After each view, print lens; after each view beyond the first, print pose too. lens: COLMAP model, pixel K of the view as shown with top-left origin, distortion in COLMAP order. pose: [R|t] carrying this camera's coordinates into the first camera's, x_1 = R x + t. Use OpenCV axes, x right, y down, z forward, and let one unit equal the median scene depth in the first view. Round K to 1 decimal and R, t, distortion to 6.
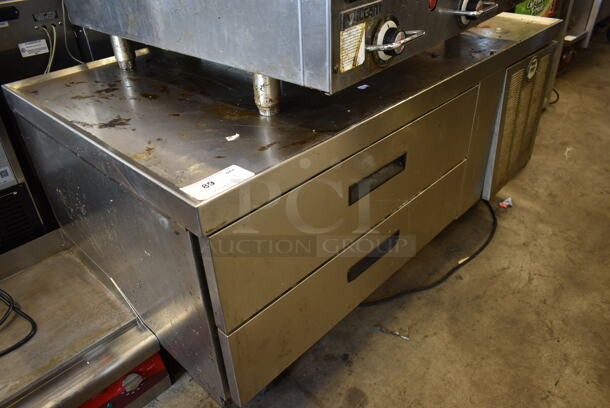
lens RADIAL K [[466.1, 0, 305.9], [0, 466.1, 204.7], [0, 0, 1]] dist [-0.016794, 0.007647]
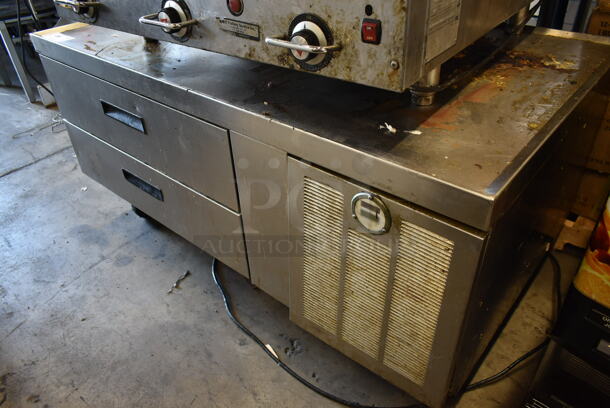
lens RADIAL K [[466.1, 0, 303.7], [0, 466.1, 206.2], [0, 0, 1]] dist [-0.016794, 0.007647]
pose [[0.050165, 0.610555, -0.790384, 0.905848], [-0.519380, 0.691901, 0.501515, -0.529231], [0.853069, 0.385351, 0.351820, 0.741620]]
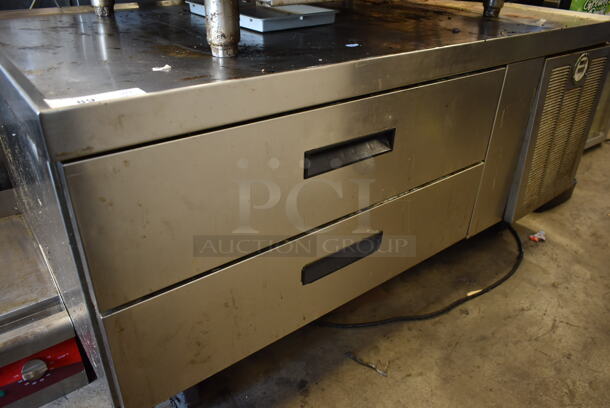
lens RADIAL K [[466.1, 0, 305.3], [0, 466.1, 203.6], [0, 0, 1]] dist [-0.016794, 0.007647]
pose [[0.987284, 0.125681, -0.097335, 0.114514], [-0.132148, 0.989219, -0.063103, 0.060110], [0.088355, 0.075163, 0.993249, 0.156099]]
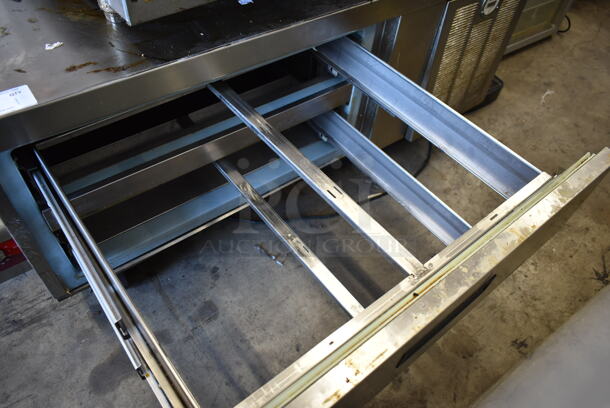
lens RADIAL K [[466.1, 0, 304.7], [0, 466.1, 205.1], [0, 0, 1]] dist [-0.016794, 0.007647]
pose [[0.980119, 0.198141, -0.010288, 0.233198], [-0.187353, 0.941327, 0.280717, -0.119024], [0.065306, -0.273209, 0.959735, 0.058374]]
